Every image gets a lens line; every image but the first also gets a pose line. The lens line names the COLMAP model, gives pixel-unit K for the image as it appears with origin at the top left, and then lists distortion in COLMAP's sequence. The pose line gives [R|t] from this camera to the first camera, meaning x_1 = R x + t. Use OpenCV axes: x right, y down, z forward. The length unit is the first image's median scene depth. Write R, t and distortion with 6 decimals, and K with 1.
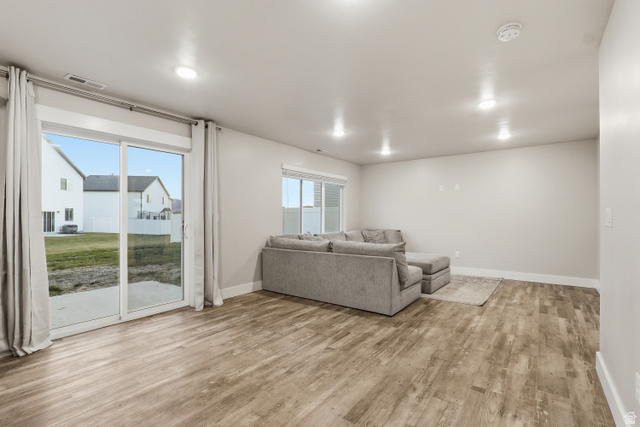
lens RADIAL K [[300.6, 0, 321.7], [0, 300.6, 215.0], [0, 0, 1]] dist [-0.004878, 0.002467]
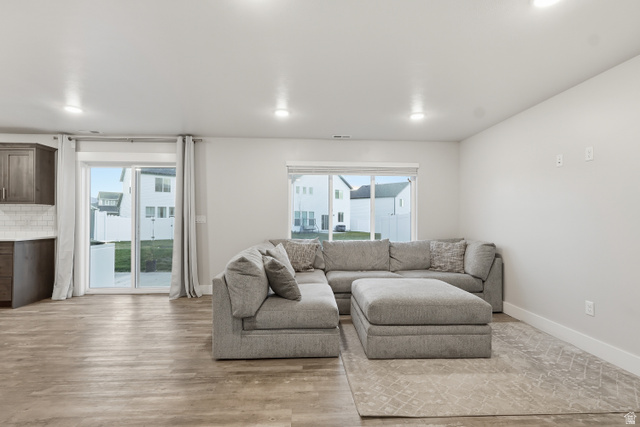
lens RADIAL K [[300.6, 0, 324.1], [0, 300.6, 216.4], [0, 0, 1]] dist [-0.004878, 0.002467]
pose [[0.643009, -0.004135, -0.765848, 1.074977], [0.001103, 0.999989, -0.004473, 0.003086], [0.765858, 0.002032, 0.643006, 0.847322]]
